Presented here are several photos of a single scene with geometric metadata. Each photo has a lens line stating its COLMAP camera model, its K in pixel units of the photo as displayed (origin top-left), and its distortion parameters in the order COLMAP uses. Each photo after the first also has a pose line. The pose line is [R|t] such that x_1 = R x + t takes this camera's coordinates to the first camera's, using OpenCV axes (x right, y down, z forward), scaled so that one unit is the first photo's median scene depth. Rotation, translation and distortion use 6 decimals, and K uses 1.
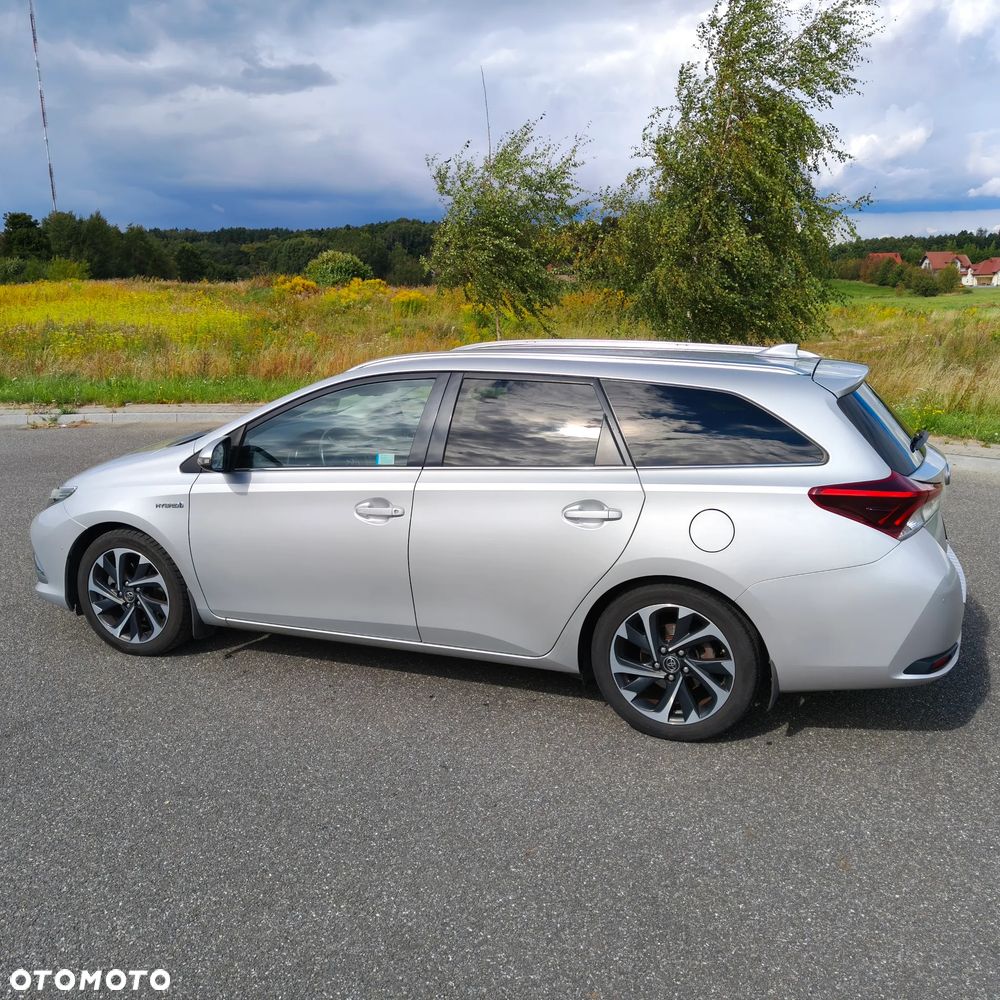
lens RADIAL K [[972.0, 0, 499.9], [0, 972.0, 458.9], [0, 0, 1]] dist [0.014271, 0.009784]
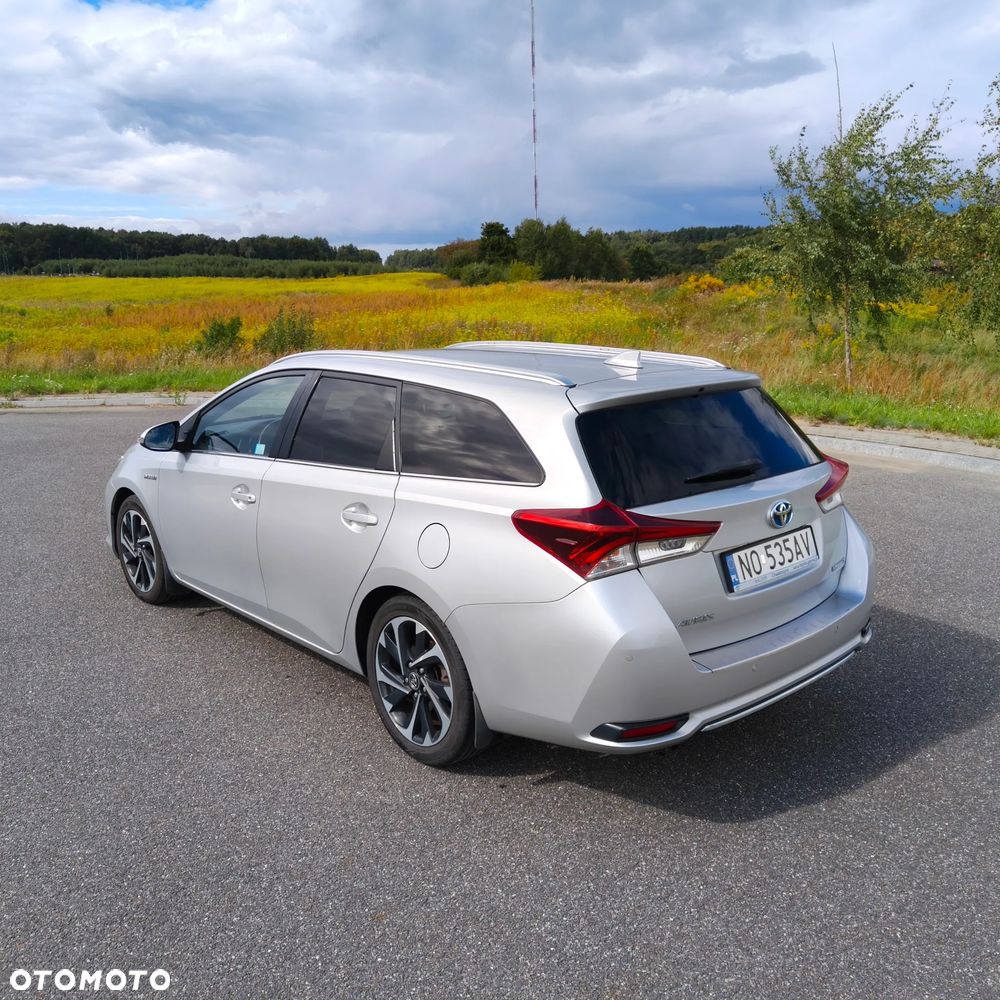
lens RADIAL K [[999.9, 0, 538.6], [0, 999.9, 460.1], [0, 0, 1]] dist [0.006129, -0.001127]
pose [[0.873655, 0.072450, -0.481121, 0.112661], [-0.072955, 0.997178, 0.017683, -0.005004], [0.481045, 0.019651, 0.876476, 0.028586]]
